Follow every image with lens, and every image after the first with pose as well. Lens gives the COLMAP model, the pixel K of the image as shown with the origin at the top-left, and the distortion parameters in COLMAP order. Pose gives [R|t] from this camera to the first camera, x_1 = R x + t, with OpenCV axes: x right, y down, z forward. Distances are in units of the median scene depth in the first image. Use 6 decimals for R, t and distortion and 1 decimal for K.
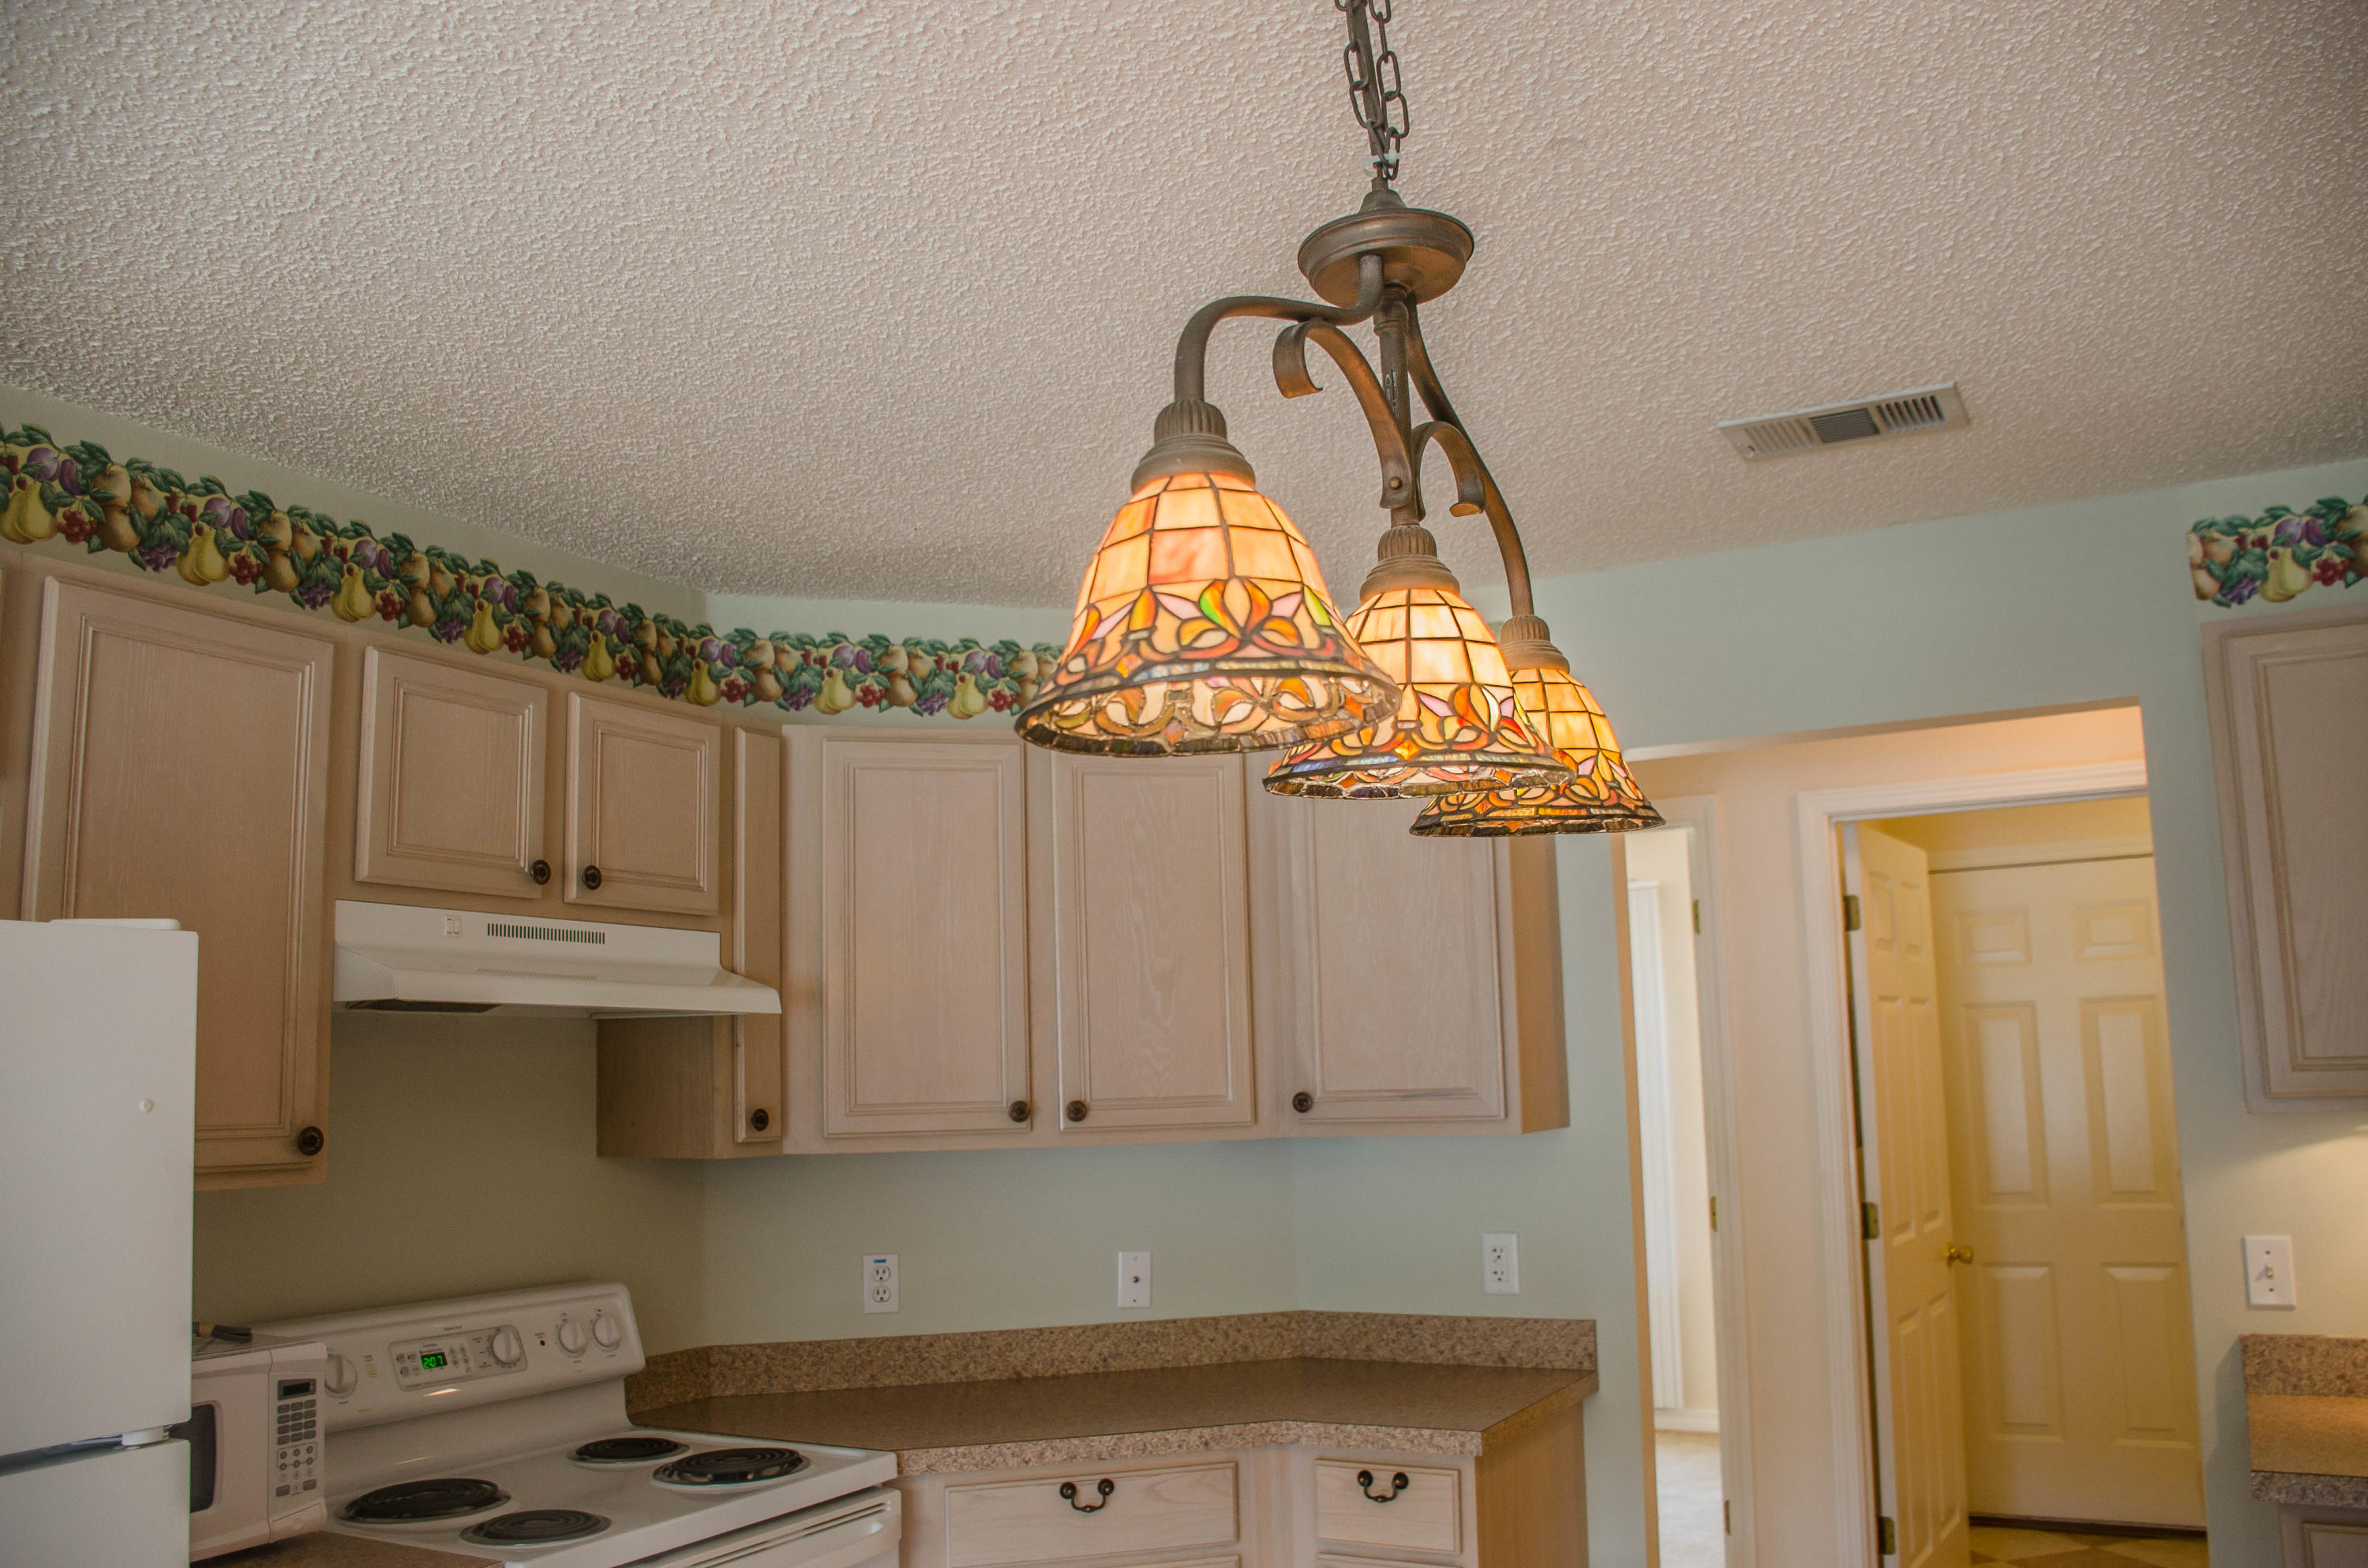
lens RADIAL K [[1867.6, 0, 1177.7], [0, 1867.6, 803.3], [0, 0, 1]] dist [-0.148170, 0.103737]
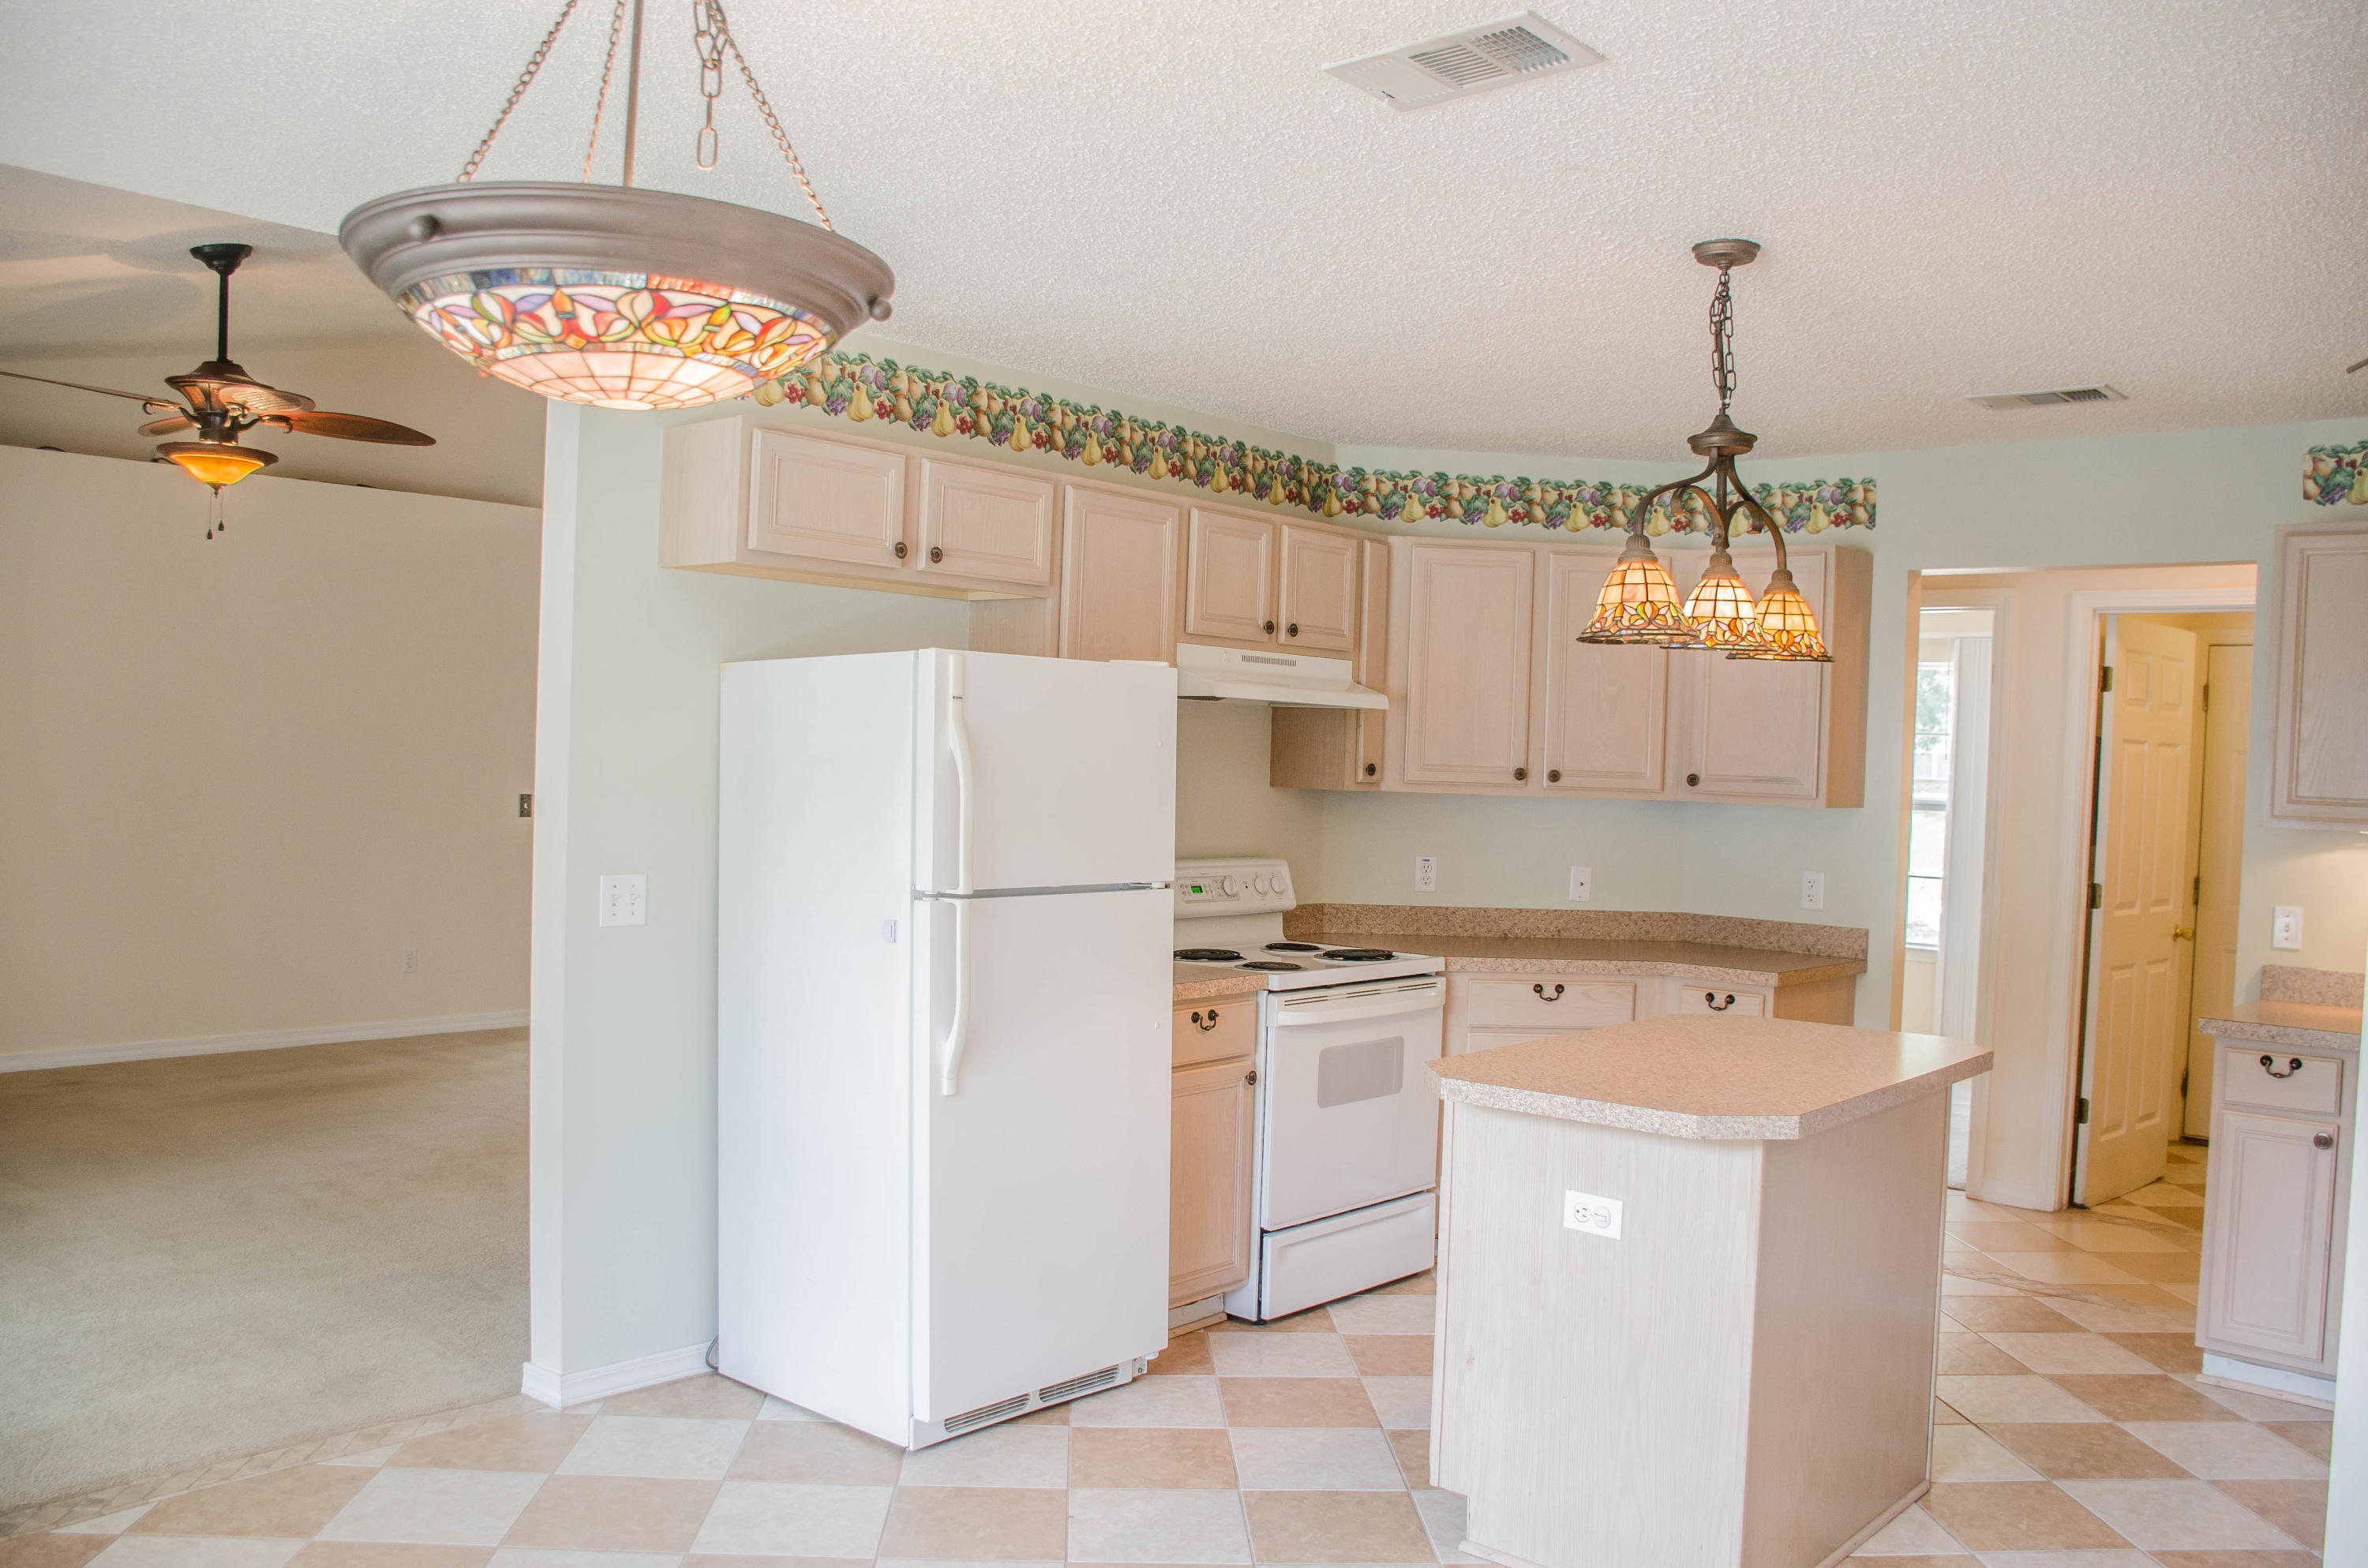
lens RADIAL K [[1867.6, 0, 1177.7], [0, 1867.6, 803.3], [0, 0, 1]] dist [-0.148170, 0.103737]
pose [[0.971983, 0.066342, -0.225493, -0.005767], [-0.027061, 0.984547, 0.173016, -0.097067], [0.233486, -0.162066, 0.958759, -0.737903]]
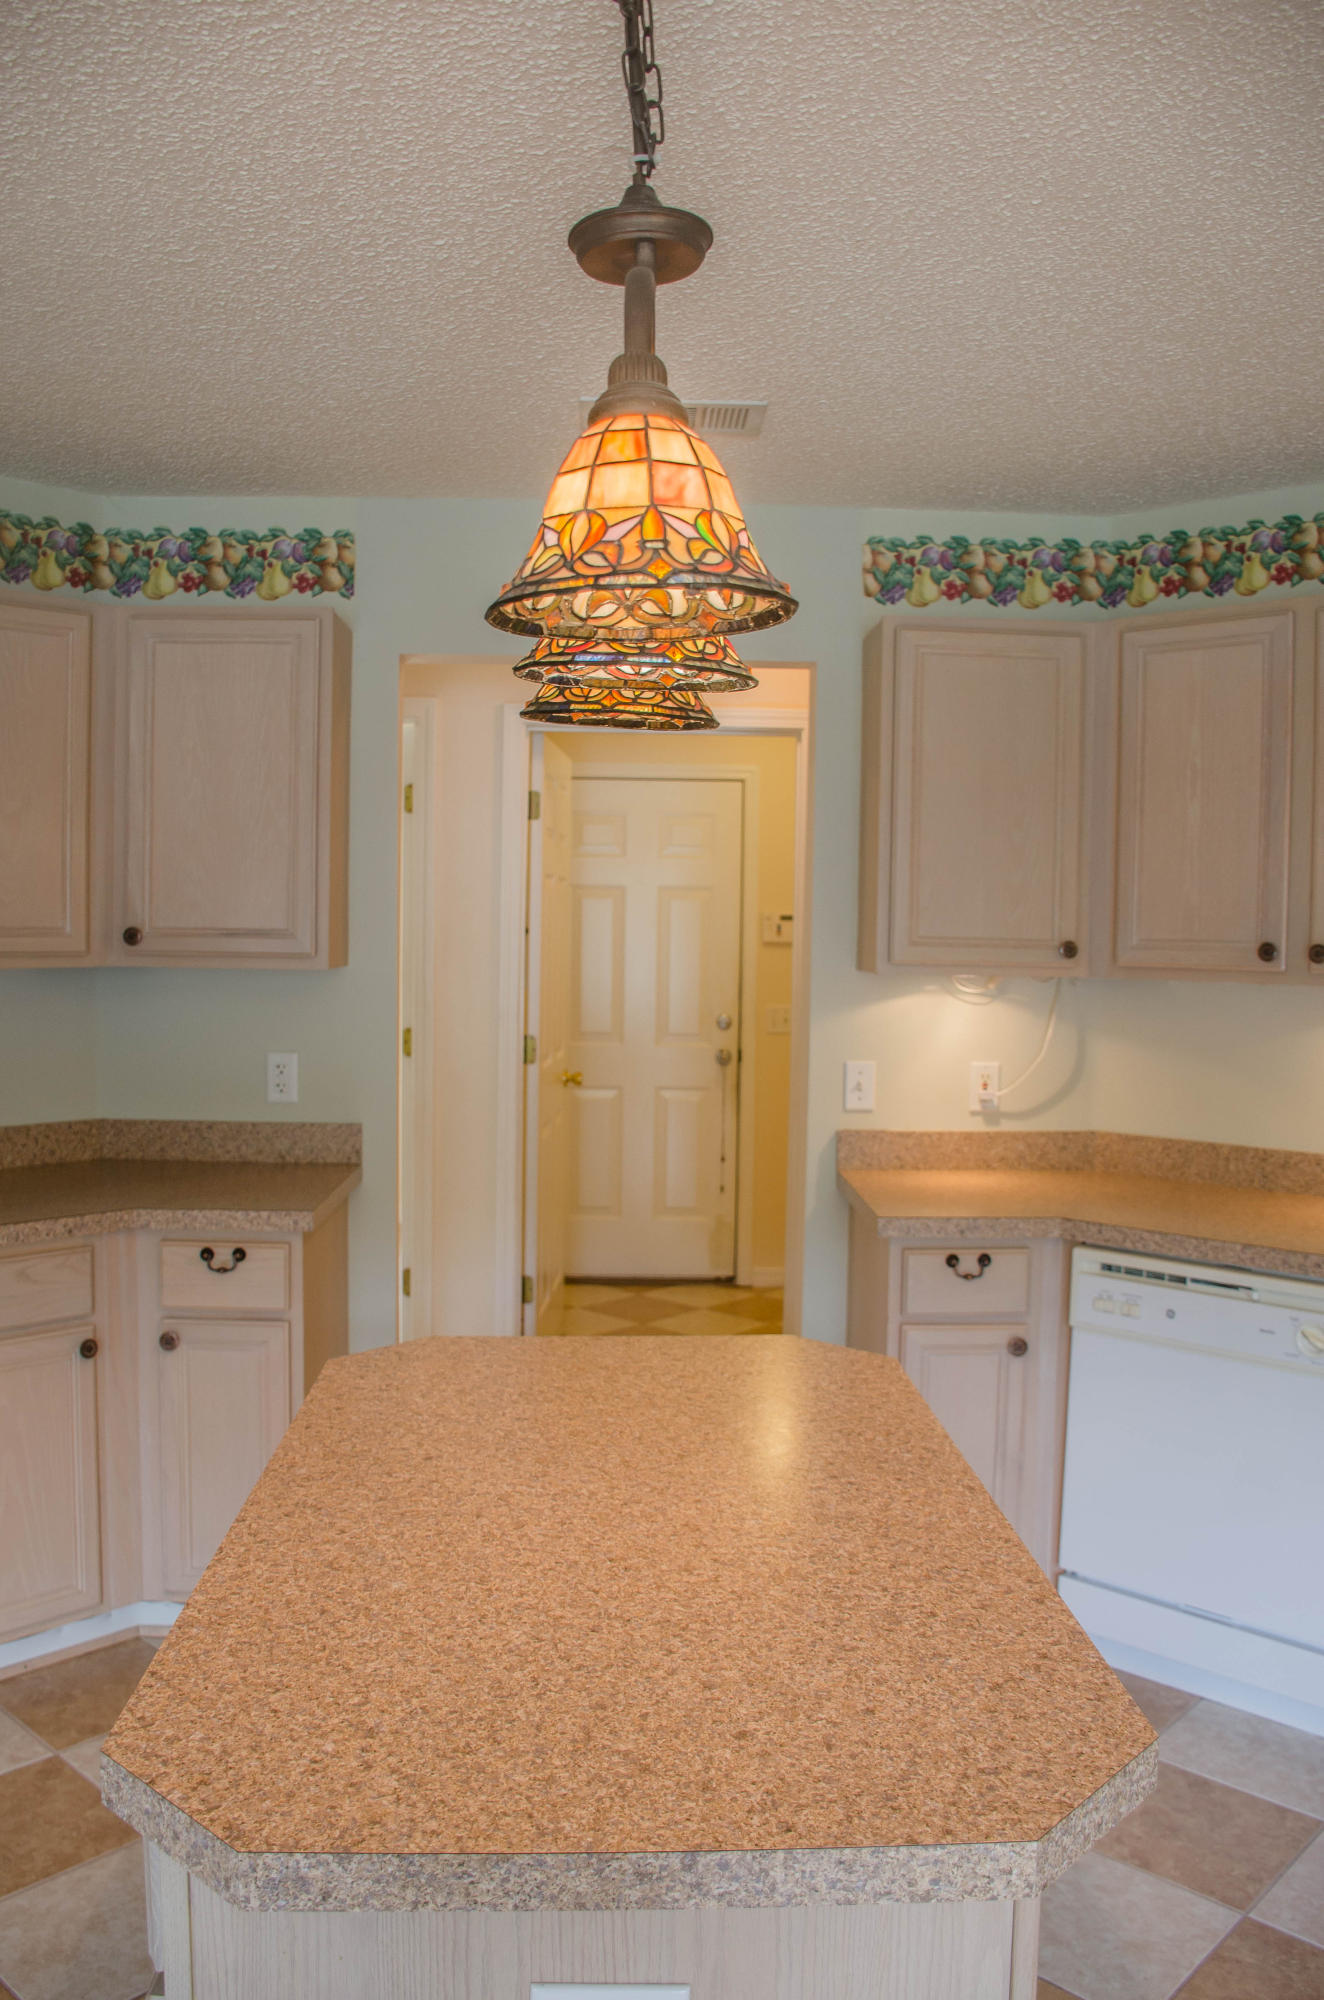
lens RADIAL K [[1622.6, 0, 662.0], [0, 1622.6, 1000.0], [0, 0, 1]] dist [-0.152863, 0.109667]
pose [[0.857966, 0.015184, 0.513482, -0.173993], [-0.110784, 0.981512, 0.156082, 0.012590], [-0.501618, -0.190799, 0.843786, 0.010119]]
